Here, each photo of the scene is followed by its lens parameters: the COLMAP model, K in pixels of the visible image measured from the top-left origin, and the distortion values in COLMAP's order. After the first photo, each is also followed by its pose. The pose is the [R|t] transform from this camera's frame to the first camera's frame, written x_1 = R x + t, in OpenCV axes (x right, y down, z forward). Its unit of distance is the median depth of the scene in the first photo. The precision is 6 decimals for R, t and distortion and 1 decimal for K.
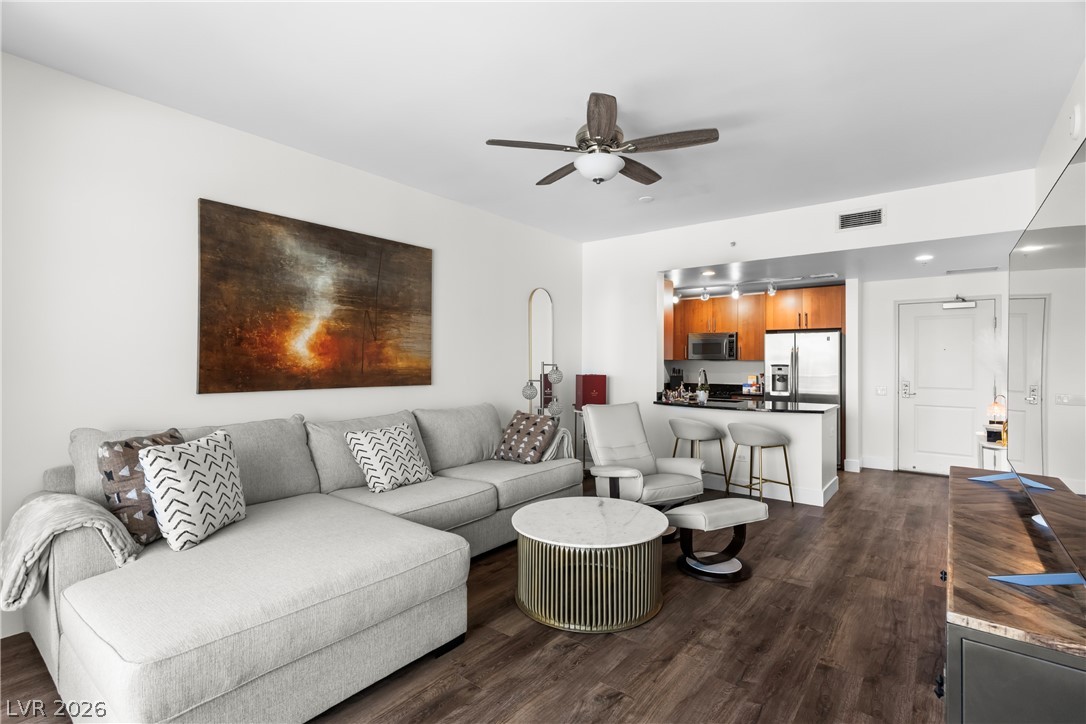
lens RADIAL K [[516.4, 0, 540.8], [0, 516.4, 355.9], [0, 0, 1]] dist [-0.000825, 0.001455]
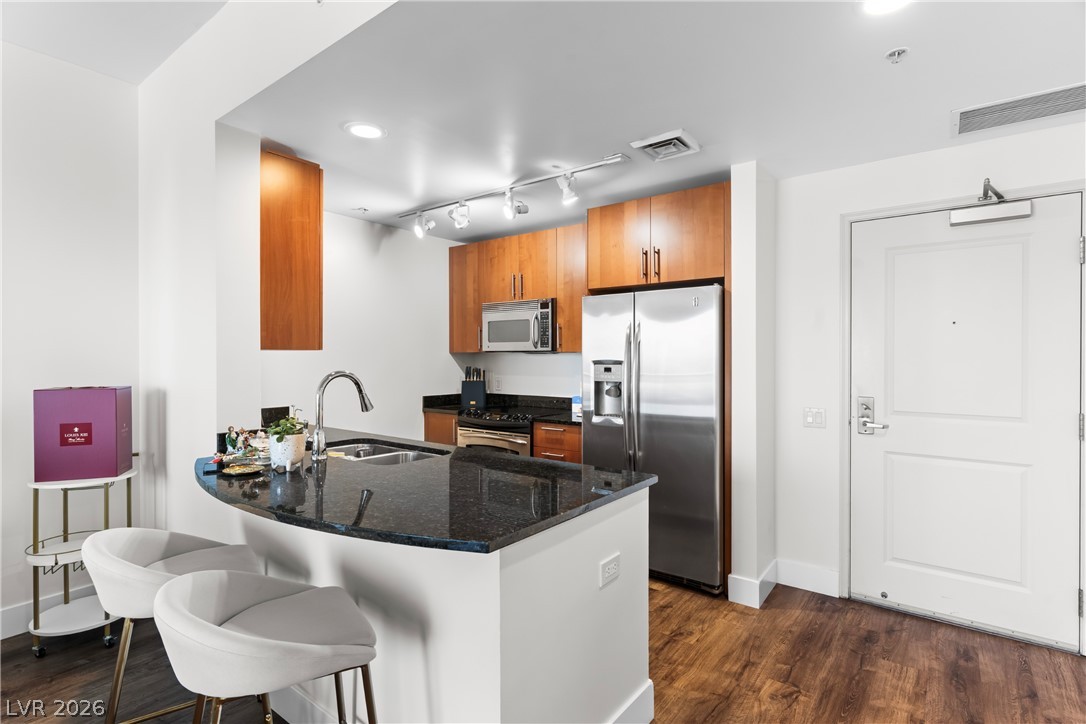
lens RADIAL K [[534.4, 0, 541.5], [0, 534.4, 357.7], [0, 0, 1]] dist [0.010147, -0.000957]
pose [[0.999887, -0.004822, 0.014233, 0.461415], [0.004670, 0.999932, 0.010647, 0.010601], [-0.014284, -0.010579, 0.999842, 0.595378]]
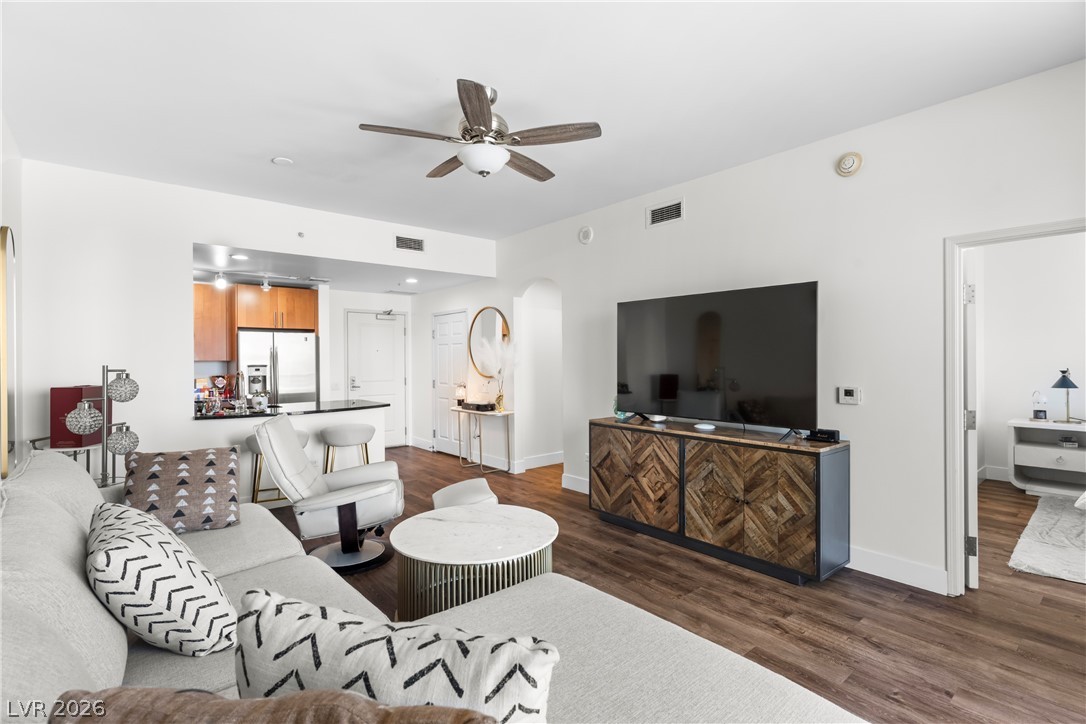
lens RADIAL K [[516.4, 0, 545.0], [0, 516.4, 358.9], [0, 0, 1]] dist [-0.000825, 0.001455]
pose [[0.202055, -0.007349, 0.979347, -0.407189], [0.000135, 0.999972, 0.007476, -0.001262], [-0.979374, -0.001378, 0.202050, 0.349663]]
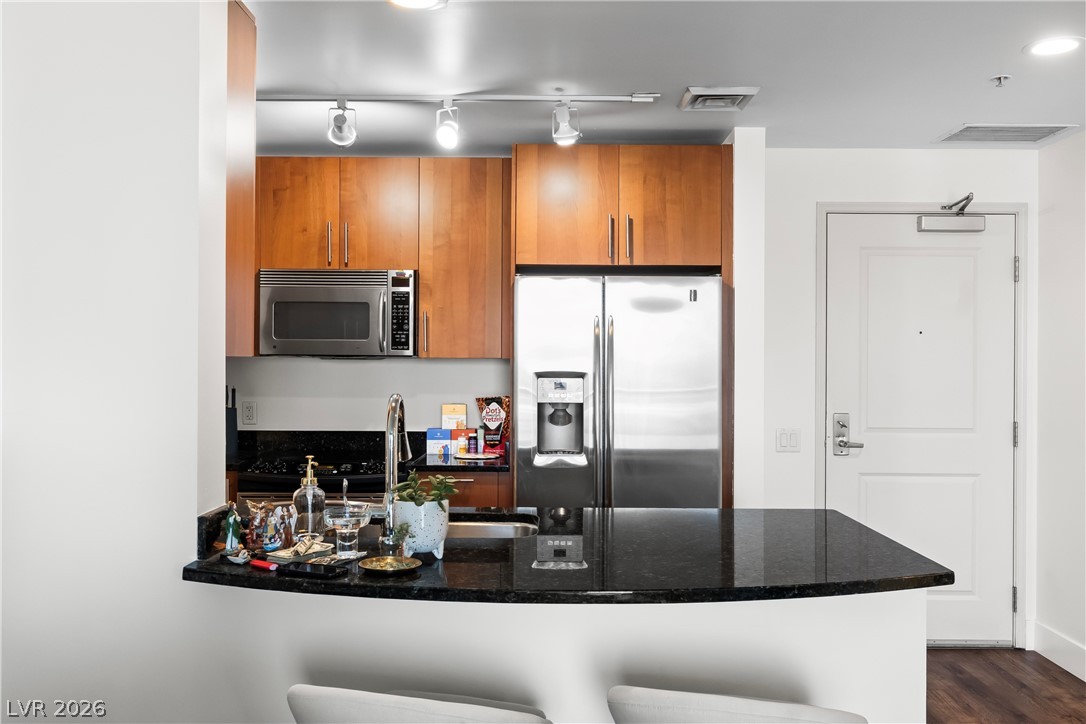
lens RADIAL K [[963.2, 0, 549.5], [0, 963.2, 355.3], [0, 0, 1]] dist [-0.001532, 0.013017]
pose [[0.788495, 0.000962, 0.615040, 0.099425], [-0.007335, 0.999942, 0.007839, 0.001955], [-0.614997, -0.010692, 0.788457, 0.615314]]
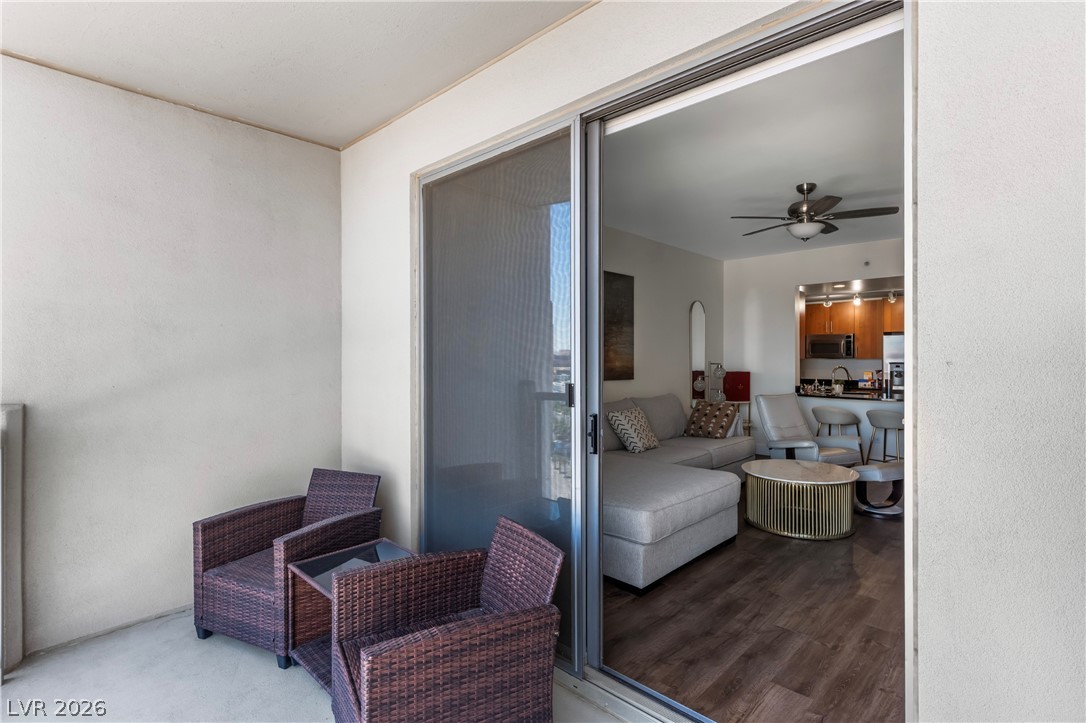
lens RADIAL K [[516.4, 0, 544.1], [0, 516.4, 358.2], [0, 0, 1]] dist [-0.000825, 0.001455]
pose [[0.994728, -0.004492, -0.102450, -0.238159], [0.005670, 0.999921, 0.011214, -0.011760], [0.102391, -0.011735, 0.994675, -0.265562]]
